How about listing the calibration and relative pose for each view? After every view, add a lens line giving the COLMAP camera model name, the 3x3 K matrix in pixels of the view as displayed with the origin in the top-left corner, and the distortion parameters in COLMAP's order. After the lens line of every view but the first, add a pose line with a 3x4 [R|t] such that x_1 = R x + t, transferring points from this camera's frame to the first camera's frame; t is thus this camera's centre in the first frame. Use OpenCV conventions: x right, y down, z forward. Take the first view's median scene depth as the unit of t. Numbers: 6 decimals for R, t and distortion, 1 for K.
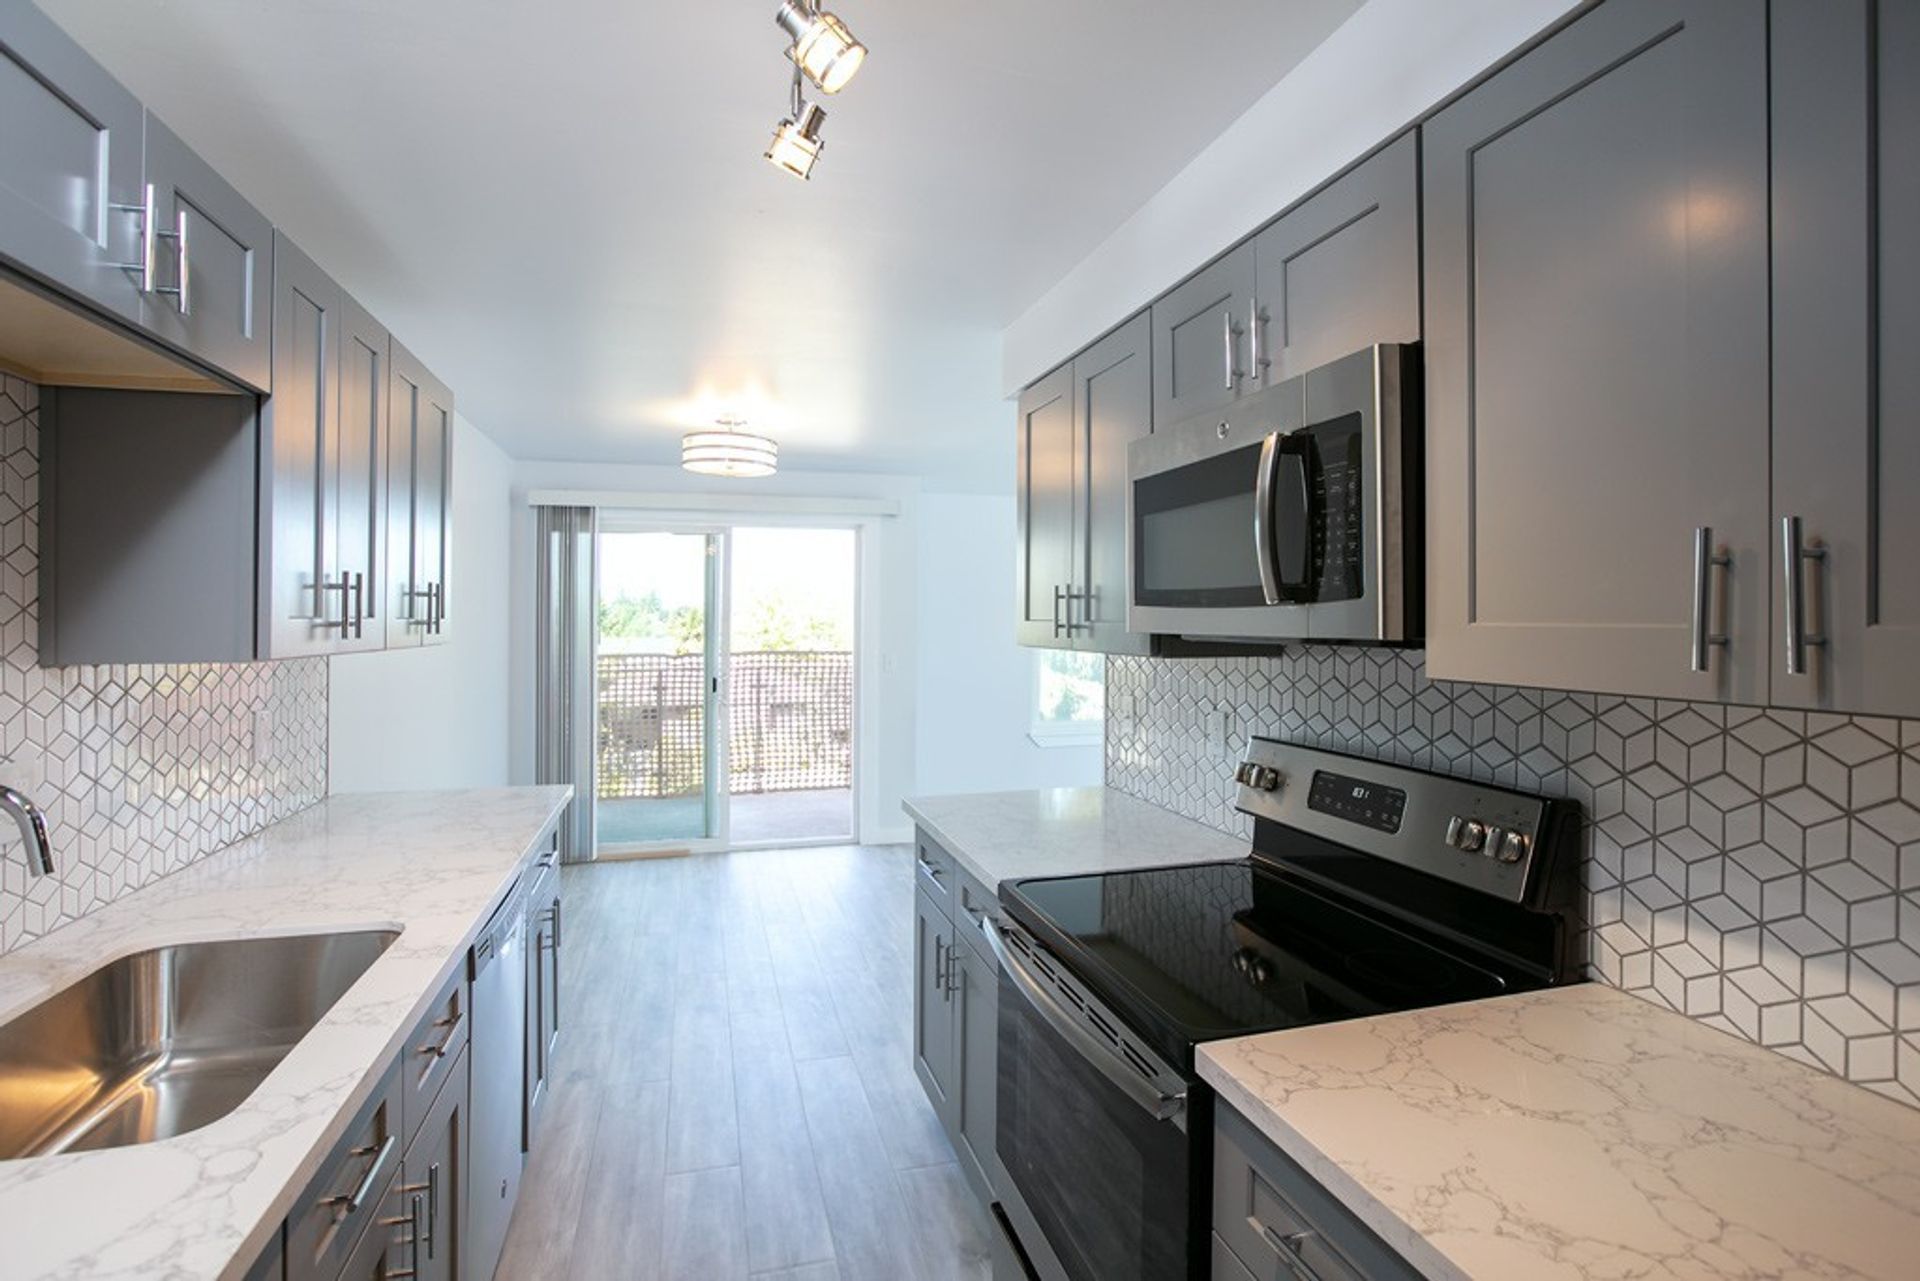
lens RADIAL K [[910.0, 0, 963.6], [0, 910.0, 627.0], [0, 0, 1]] dist [-0.036384, 0.008093]
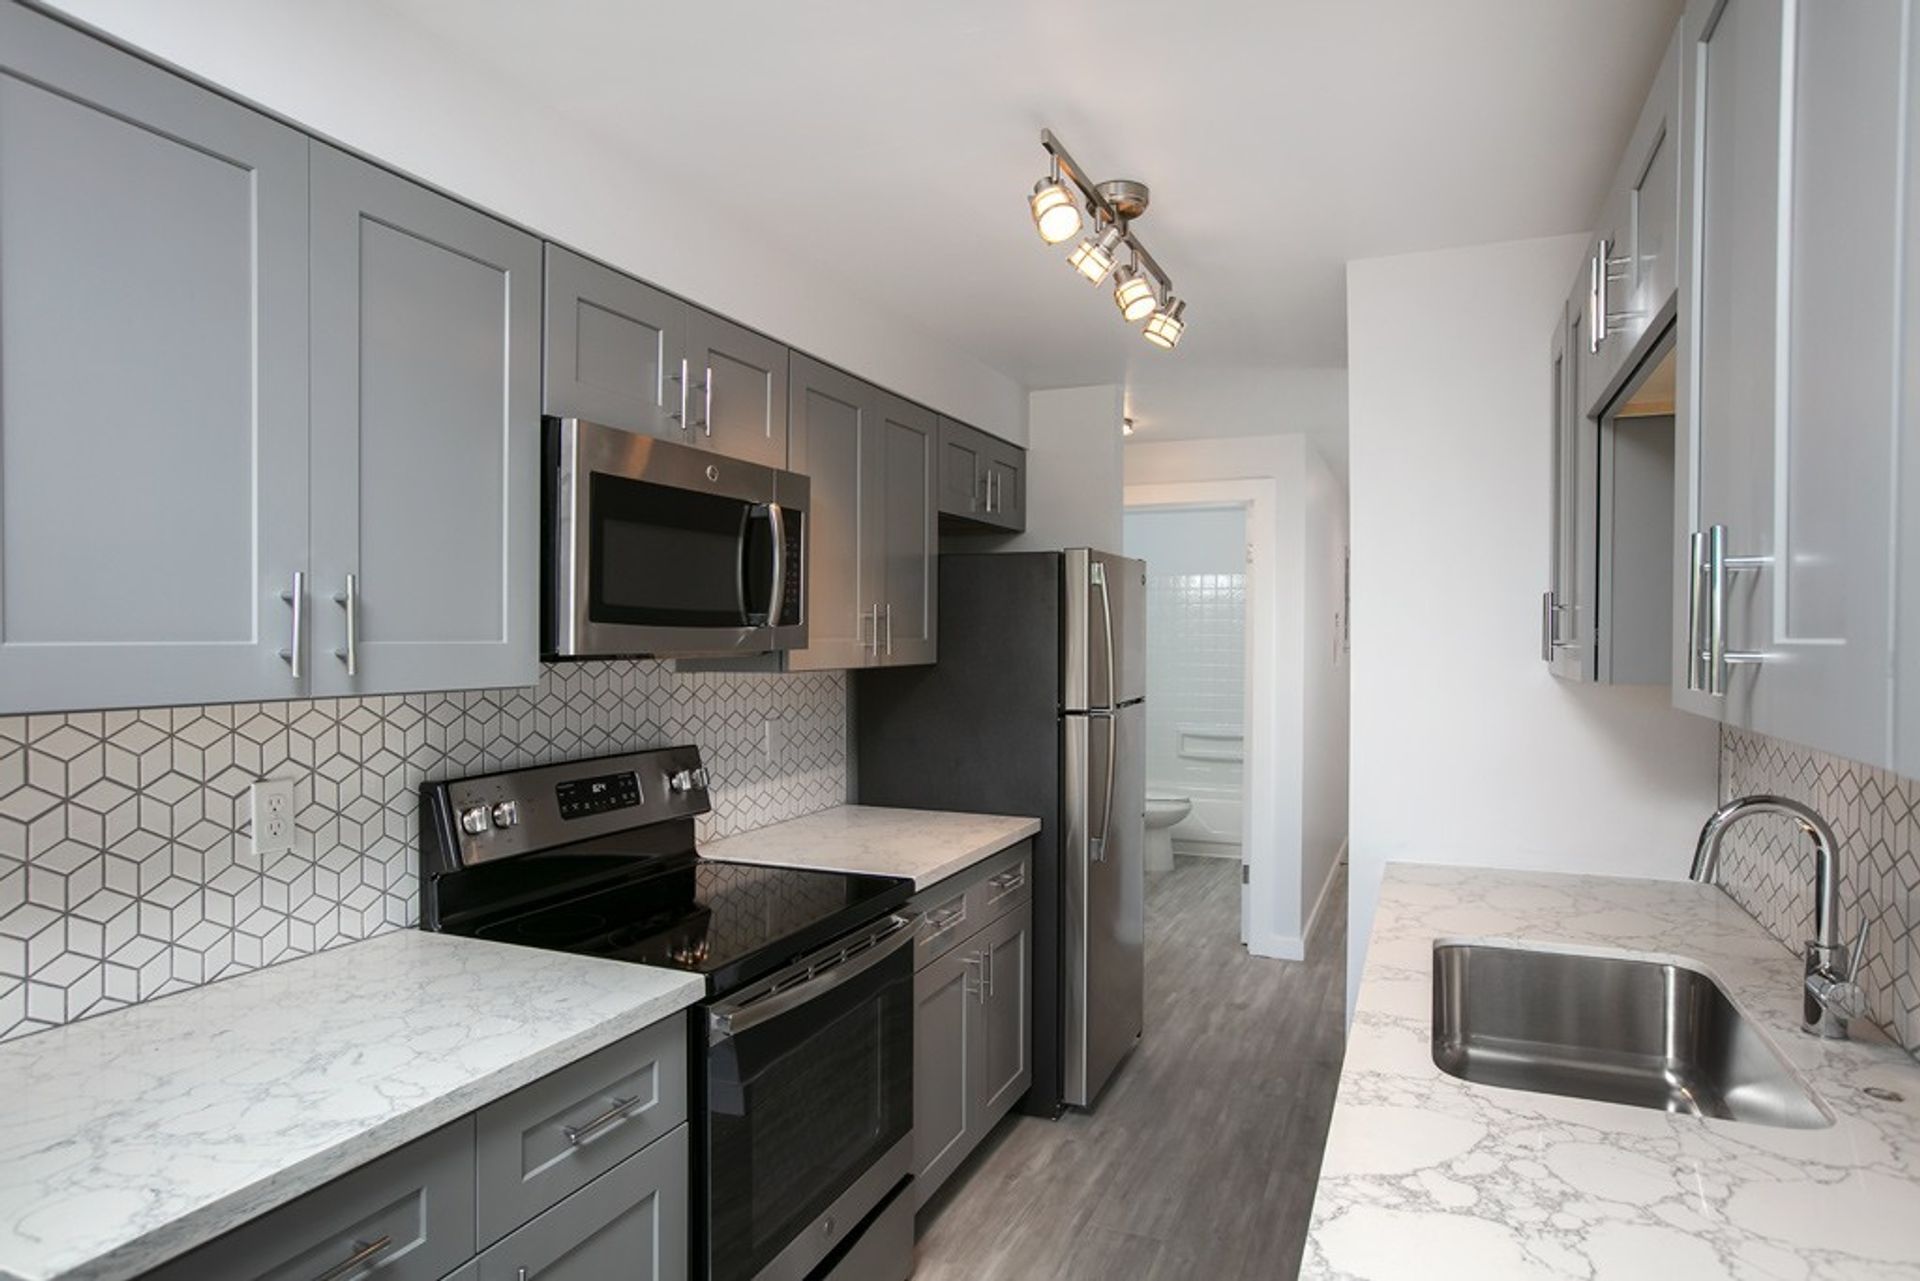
lens RADIAL K [[1075.6, 0, 965.0], [0, 1075.6, 655.5], [0, 0, 1]] dist [-0.020225, 0.010049]
pose [[-0.761091, -0.035263, 0.647686, -0.800700], [-0.021757, 0.999347, 0.028843, -0.034704], [-0.648280, 0.007861, -0.761362, 1.745057]]
